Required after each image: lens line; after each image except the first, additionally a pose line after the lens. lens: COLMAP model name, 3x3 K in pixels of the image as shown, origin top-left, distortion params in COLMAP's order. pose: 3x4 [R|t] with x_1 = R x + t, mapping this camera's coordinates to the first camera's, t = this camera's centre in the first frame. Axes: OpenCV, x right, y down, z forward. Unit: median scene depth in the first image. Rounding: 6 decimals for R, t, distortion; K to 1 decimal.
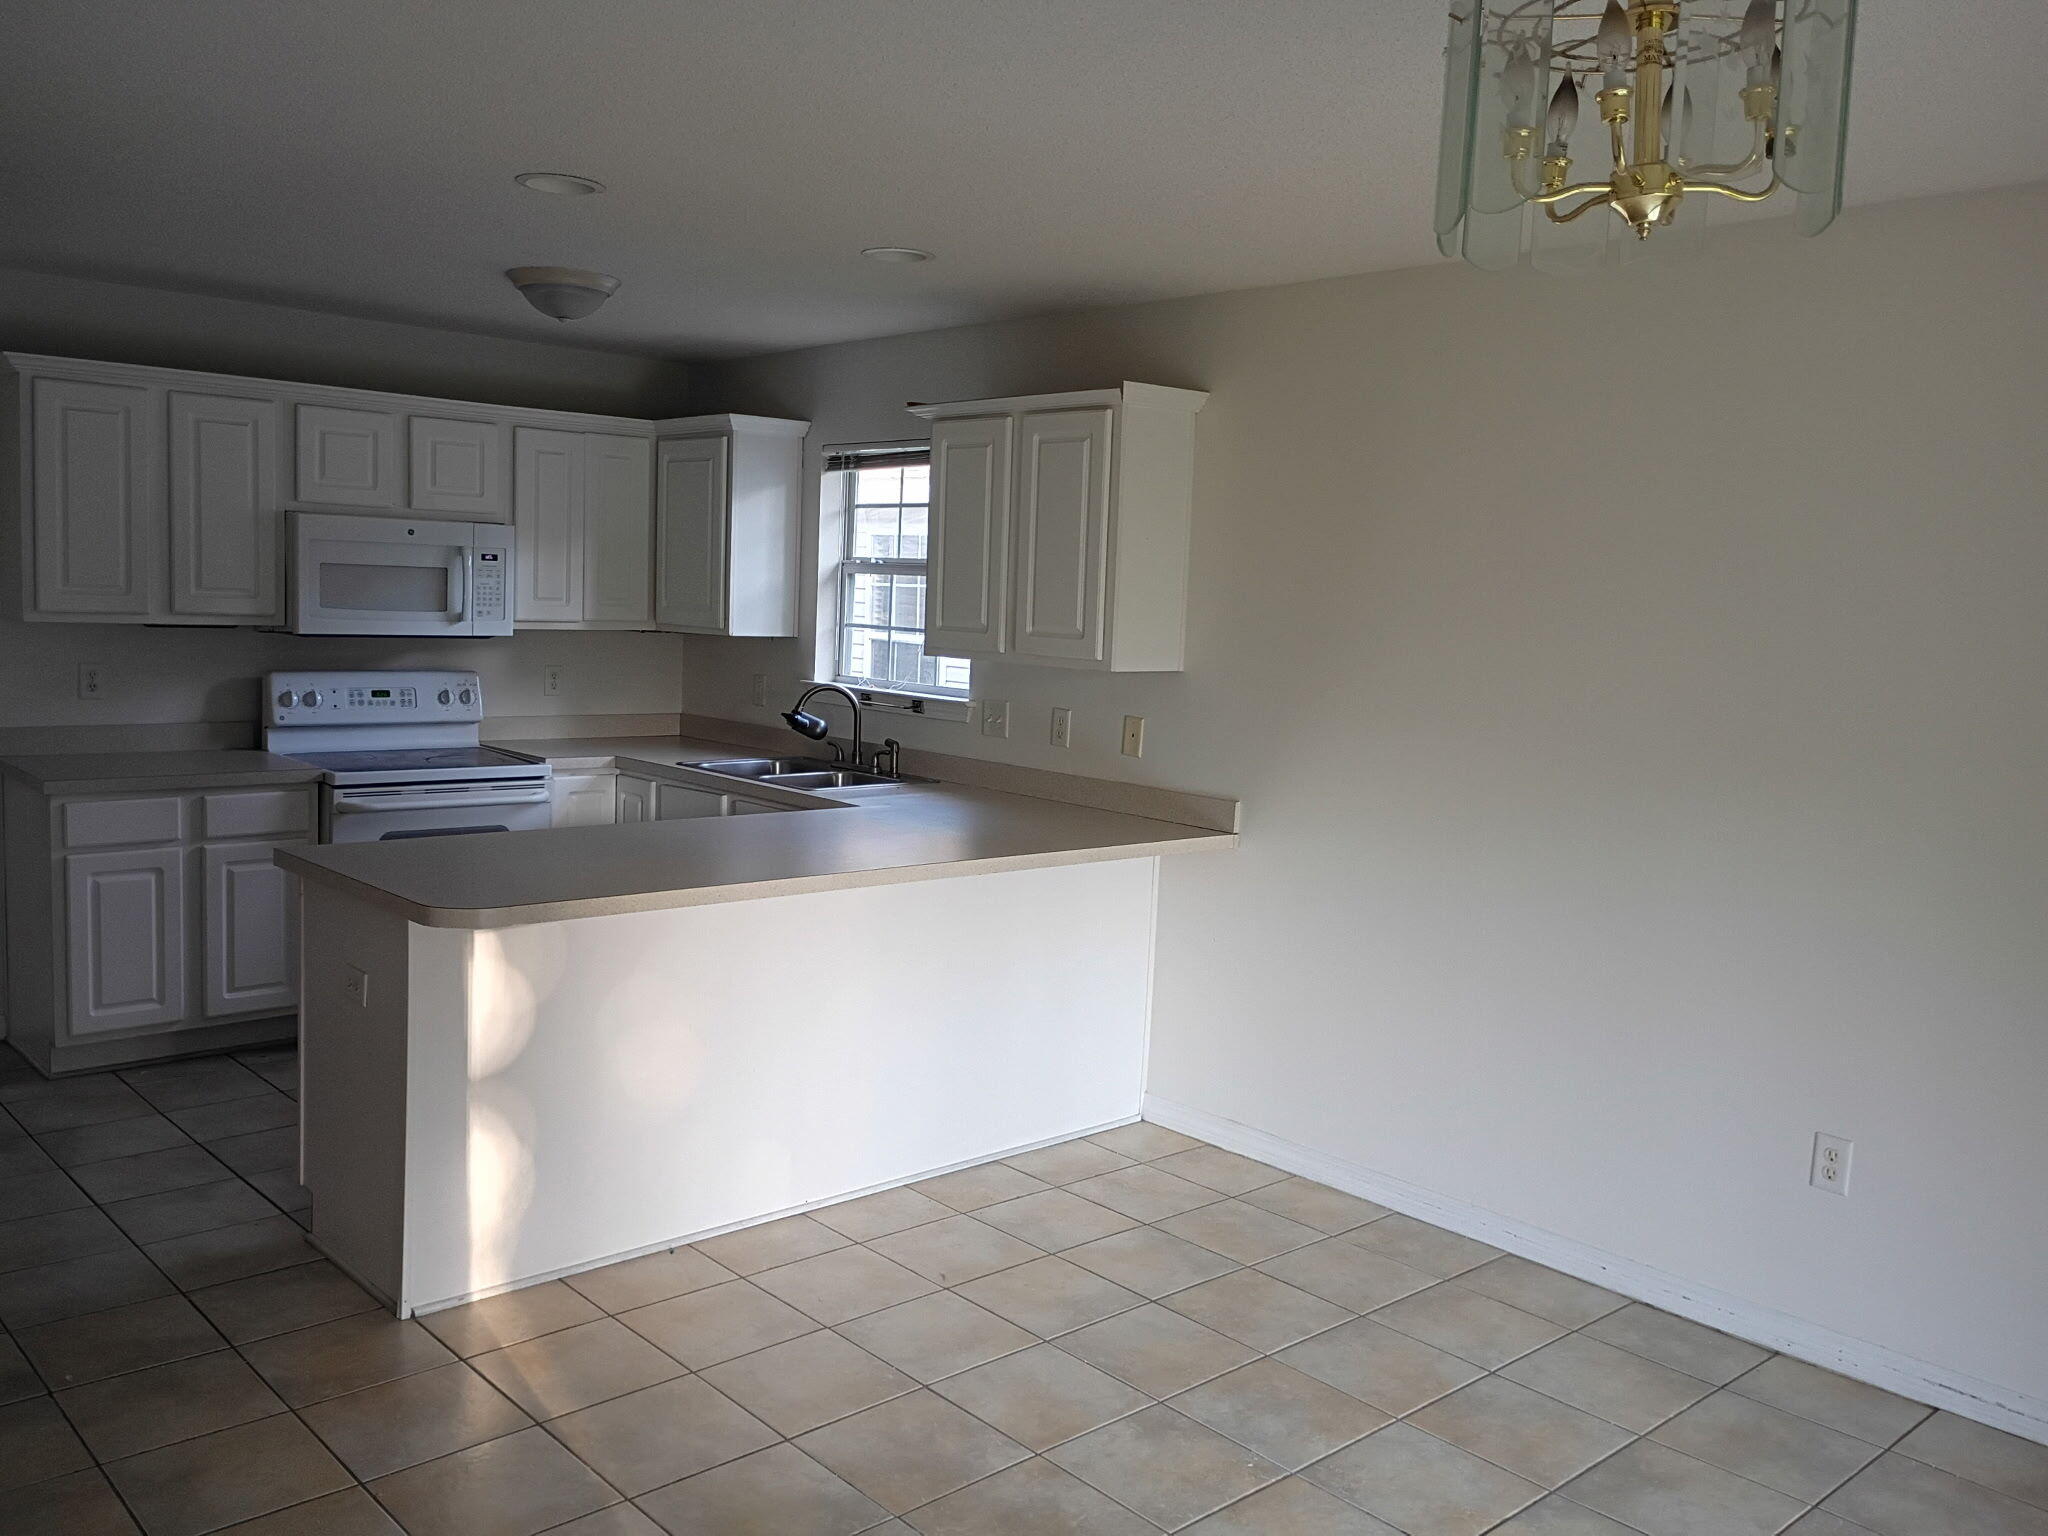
lens RADIAL K [[1686.7, 0, 1024.0], [0, 1686.7, 768.0], [0, 0, 1]] dist [0.036366, -0.001809]
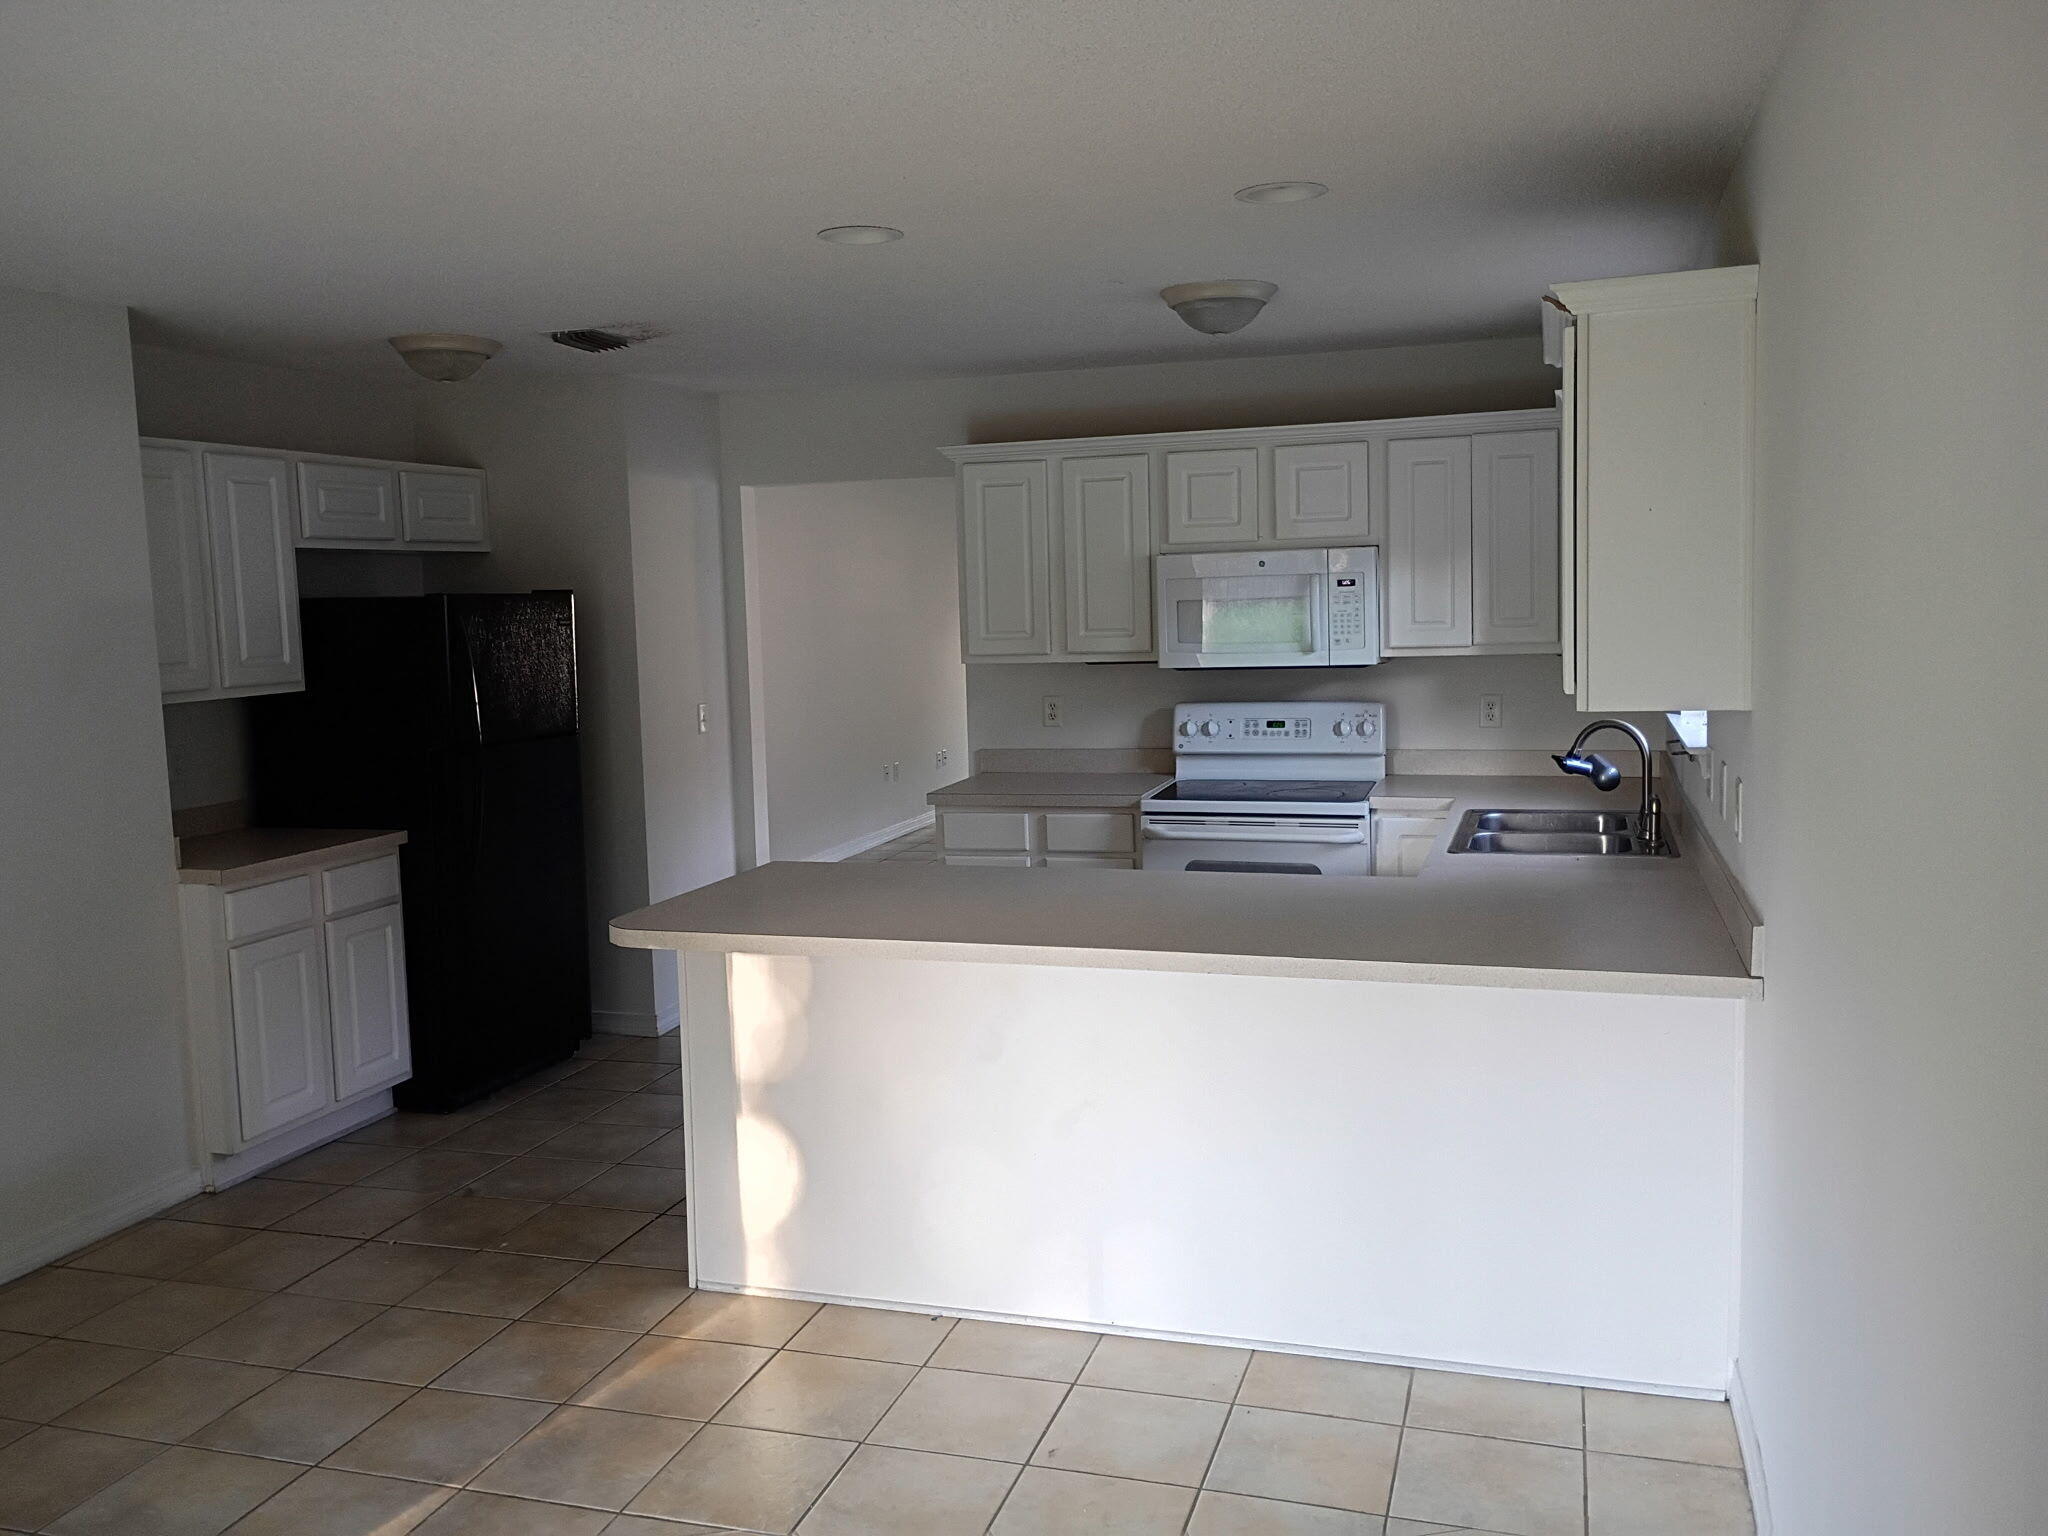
lens RADIAL K [[1686.7, 0, 1024.0], [0, 1686.7, 768.0], [0, 0, 1]] dist [0.036366, -0.001809]
pose [[0.498457, 0.036812, -0.866133, 0.436542], [-0.044137, 0.998880, 0.017053, -0.029559], [0.865790, 0.029728, 0.499523, 0.385349]]
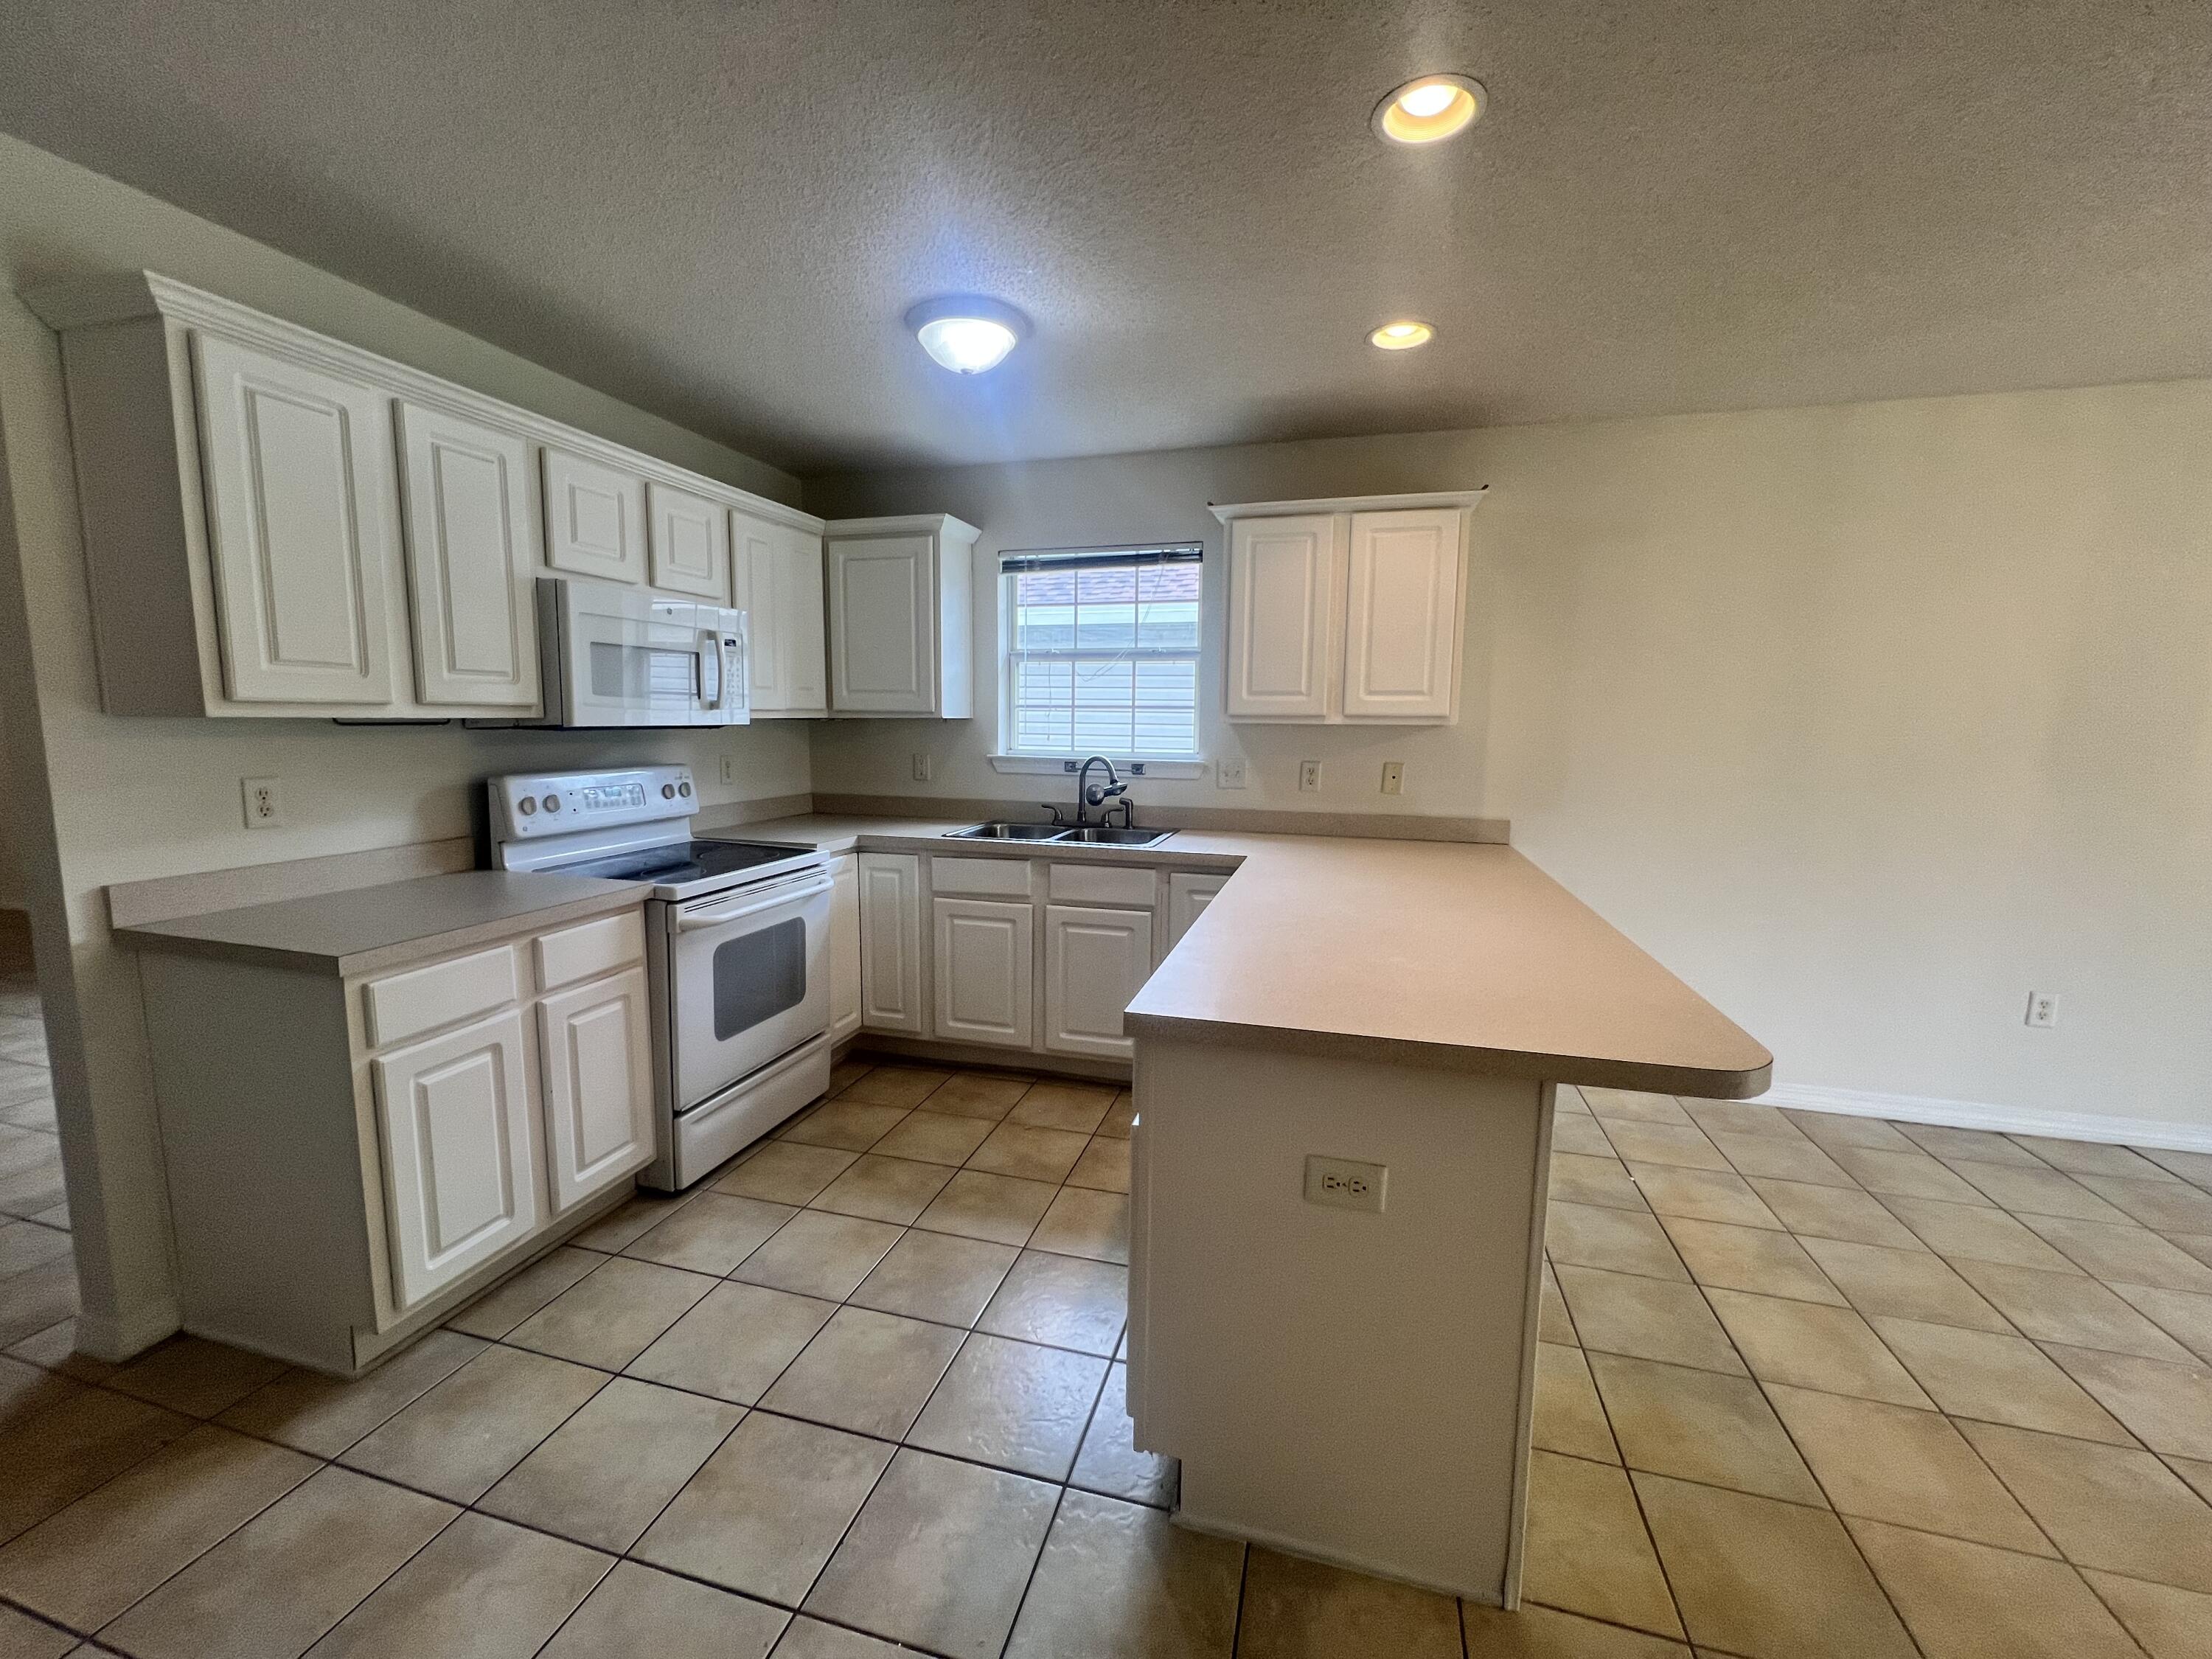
lens RADIAL K [[890.2, 0, 1106.0], [0, 890.2, 829.5], [0, 0, 1]] dist [0.000426, -0.000271]
pose [[0.847309, -0.097480, 0.522078, -0.424936], [0.079442, 0.995215, 0.056893, -0.031451], [-0.525125, -0.006731, 0.850998, 0.473476]]
